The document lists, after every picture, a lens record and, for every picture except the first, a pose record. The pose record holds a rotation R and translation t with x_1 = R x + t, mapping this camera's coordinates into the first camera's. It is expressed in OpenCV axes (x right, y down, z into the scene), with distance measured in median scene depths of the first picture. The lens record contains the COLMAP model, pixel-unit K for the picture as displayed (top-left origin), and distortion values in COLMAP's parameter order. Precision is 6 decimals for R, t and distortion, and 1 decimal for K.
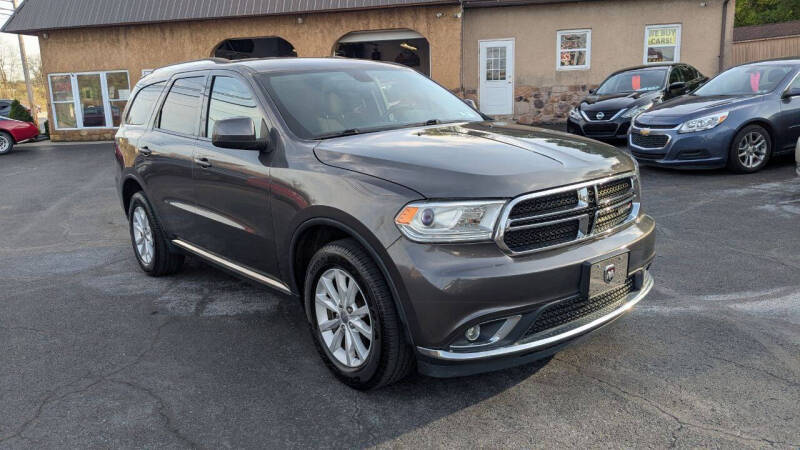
lens RADIAL K [[658.6, 0, 400.0], [0, 658.6, 225.0], [0, 0, 1]] dist [0.048649, -0.097457]
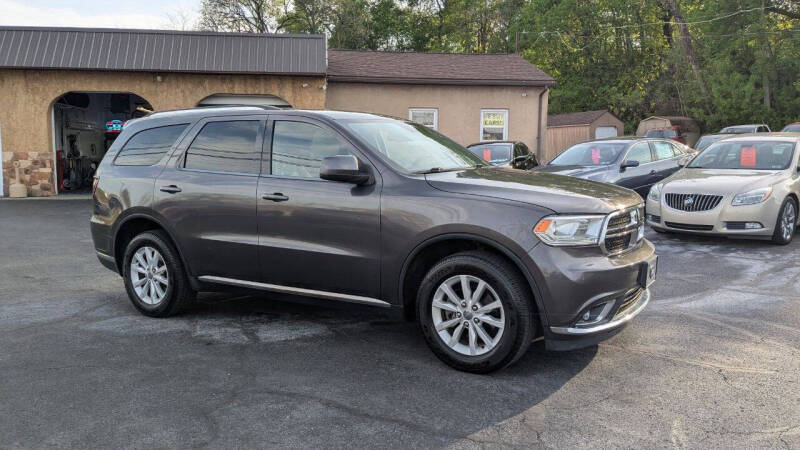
lens RADIAL K [[664.3, 0, 426.4], [0, 664.3, 225.8], [0, 0, 1]] dist [0.056892, -0.111087]
pose [[0.926560, 0.004047, 0.376124, -0.463515], [0.038359, 0.993712, -0.105188, 0.076104], [-0.374185, 0.111891, 0.920579, -0.096321]]
